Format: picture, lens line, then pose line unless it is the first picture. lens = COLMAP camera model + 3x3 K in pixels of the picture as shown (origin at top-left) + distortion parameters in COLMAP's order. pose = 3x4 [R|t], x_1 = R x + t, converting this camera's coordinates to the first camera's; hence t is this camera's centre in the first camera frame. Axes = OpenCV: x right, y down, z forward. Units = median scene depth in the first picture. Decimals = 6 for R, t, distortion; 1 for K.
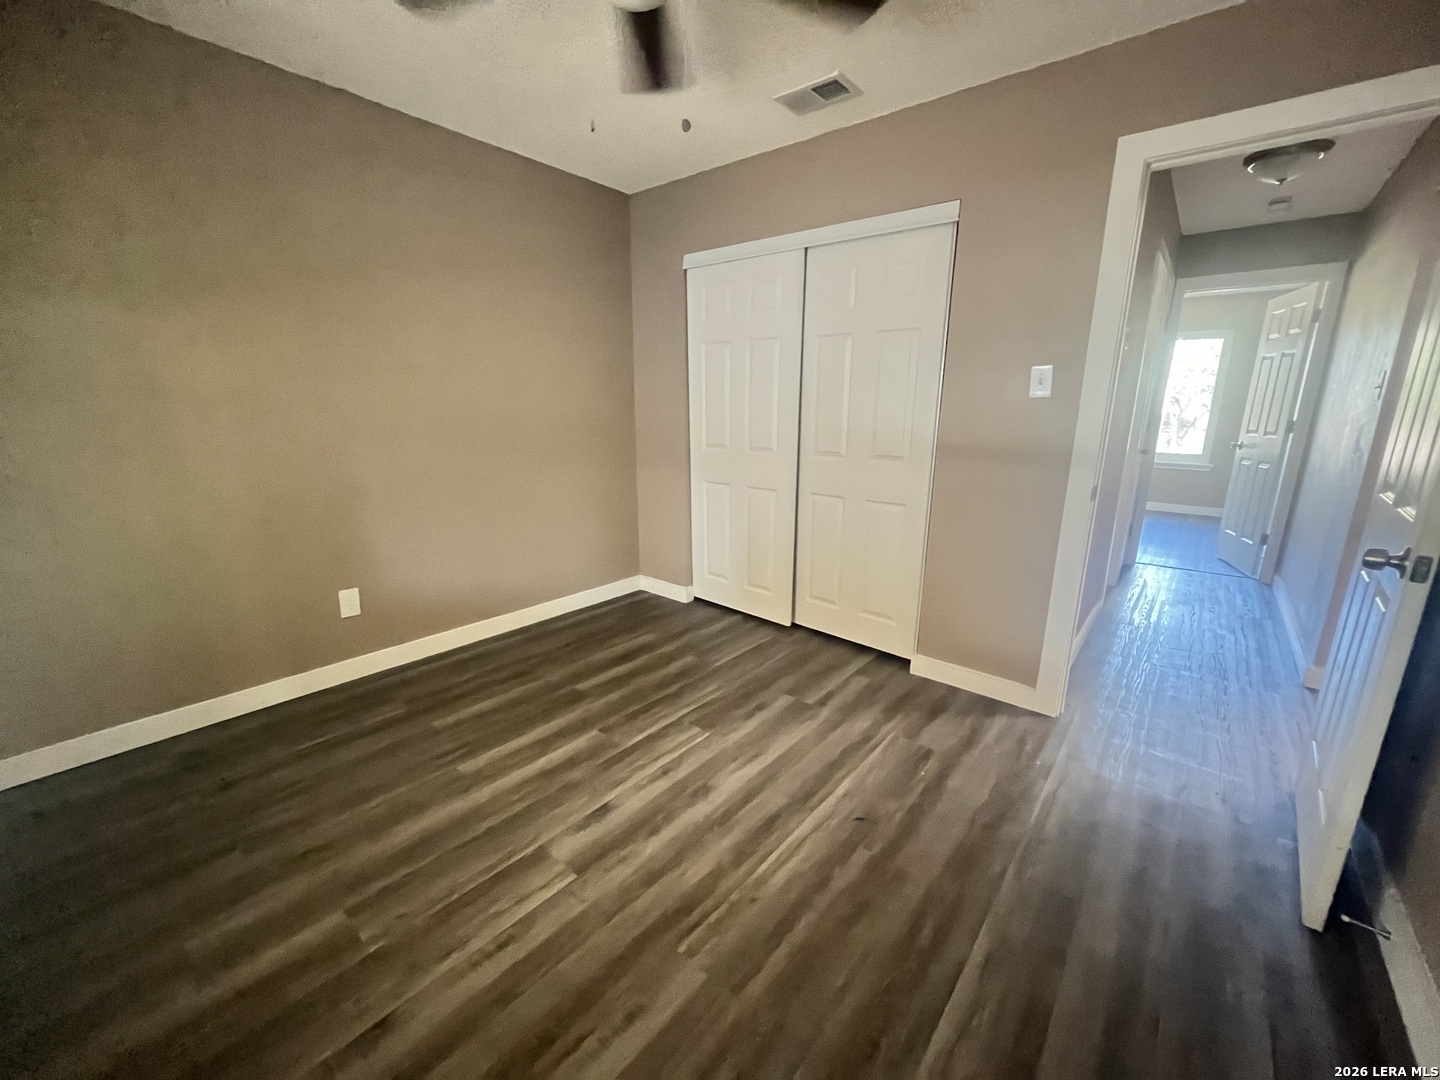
lens RADIAL K [[581.6, 0, 720.0], [0, 581.6, 540.0], [0, 0, 1]] dist [-0.000520, -0.000227]
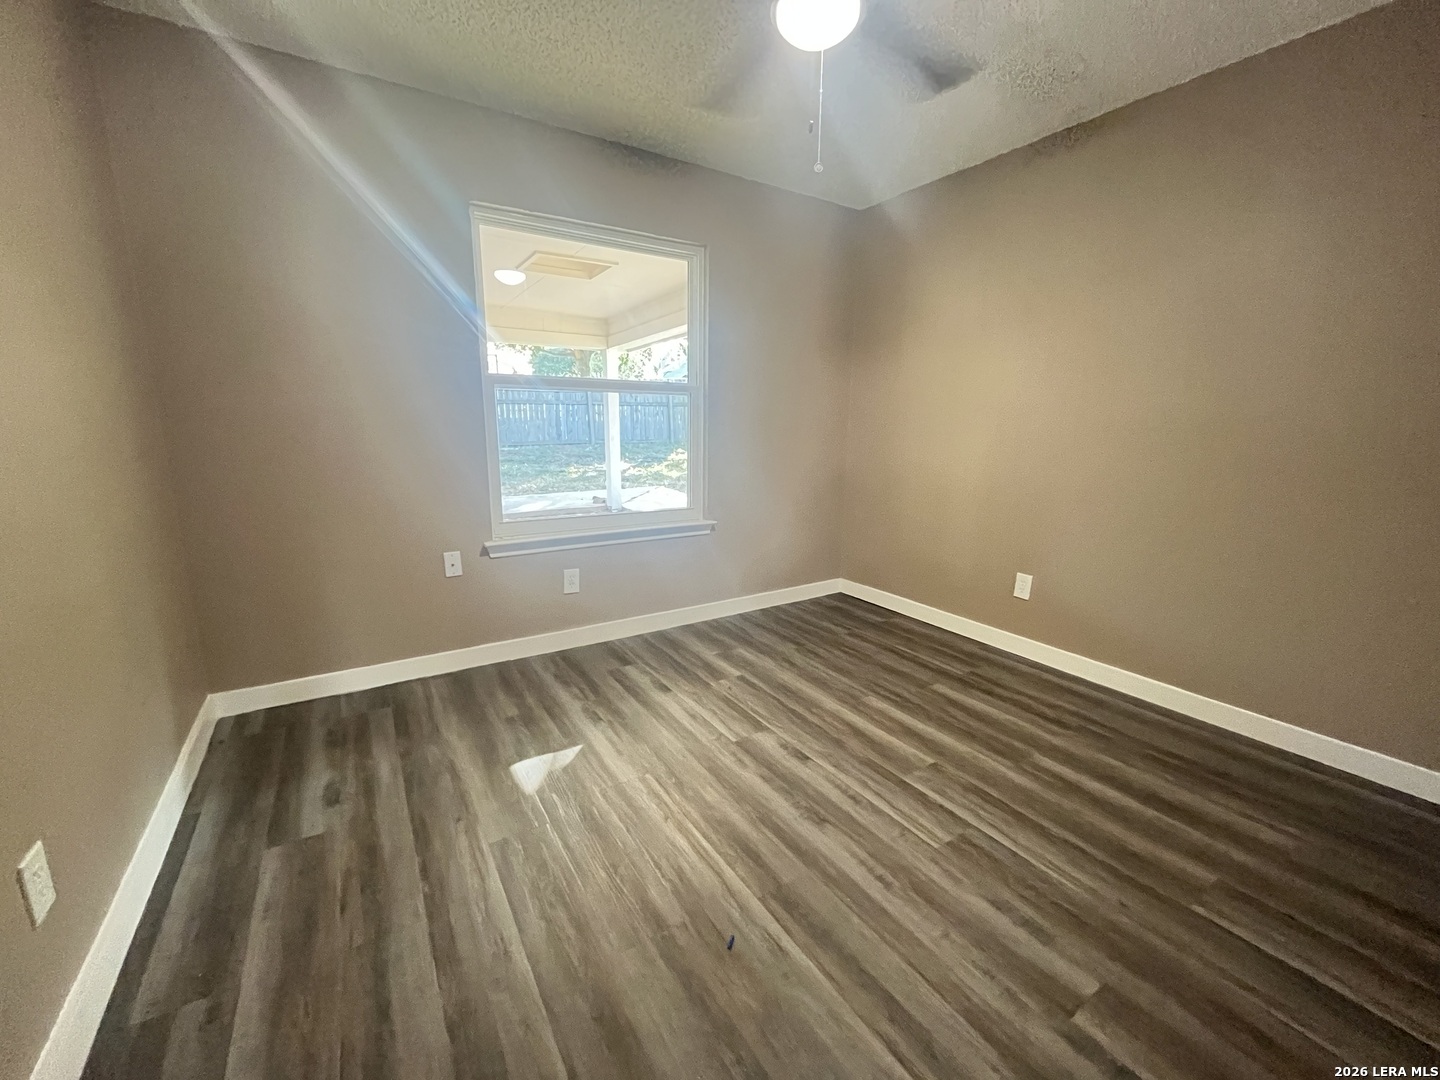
lens RADIAL K [[581.6, 0, 720.0], [0, 581.6, 540.0], [0, 0, 1]] dist [-0.000520, -0.000227]
pose [[-0.302751, 0.183489, -0.935240, 0.701091], [-0.230199, 0.938160, 0.258581, -0.160804], [0.924851, 0.293577, -0.241790, 0.840924]]
